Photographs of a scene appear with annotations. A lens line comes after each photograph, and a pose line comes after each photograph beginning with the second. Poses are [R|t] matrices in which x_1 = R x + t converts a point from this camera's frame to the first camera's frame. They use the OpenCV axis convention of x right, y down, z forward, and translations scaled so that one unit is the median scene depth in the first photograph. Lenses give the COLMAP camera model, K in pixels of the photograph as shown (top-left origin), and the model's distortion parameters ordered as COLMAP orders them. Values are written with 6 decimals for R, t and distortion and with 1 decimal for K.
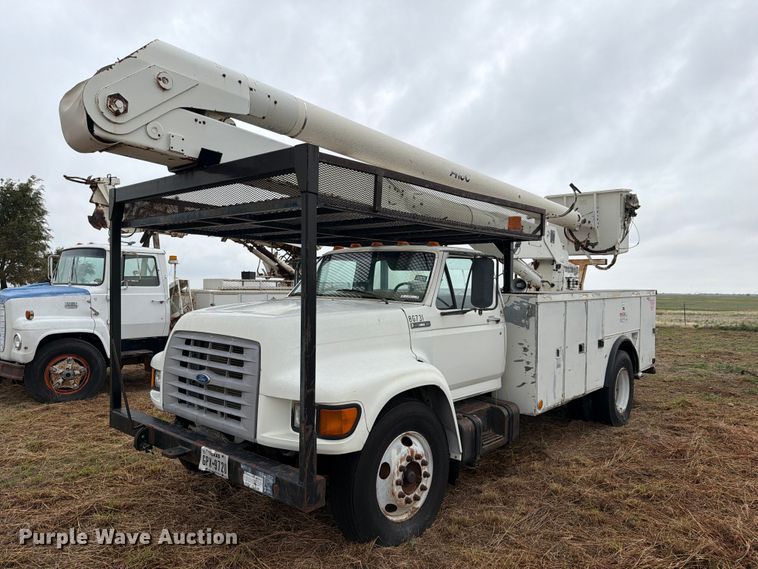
lens RADIAL K [[528.4, 0, 379.0], [0, 528.4, 284.5], [0, 0, 1]] dist [0.100035, -0.132151]
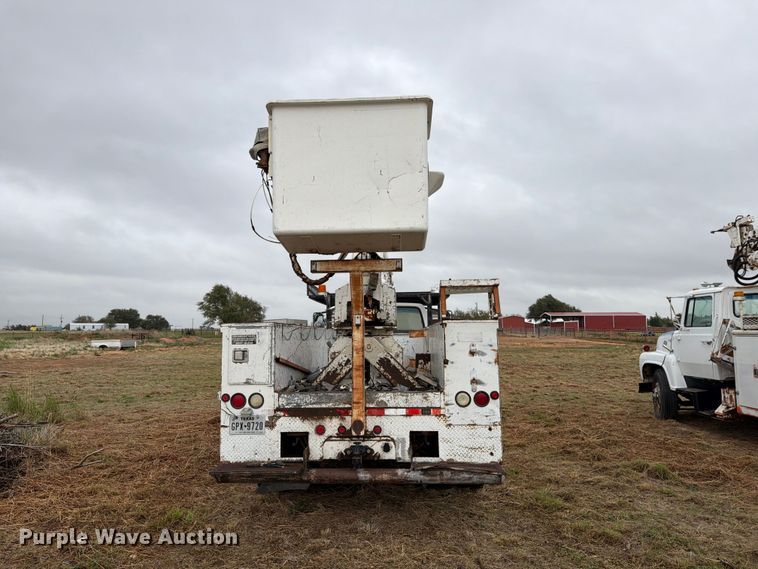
lens RADIAL K [[529.4, 0, 379.0], [0, 529.4, 284.5], [0, 0, 1]] dist [0.205507, -0.356333]
pose [[-0.782322, -0.059303, -0.620045, 1.549974], [0.001099, 0.995324, -0.096583, 0.049728], [0.622874, -0.076241, -0.778599, 3.219469]]
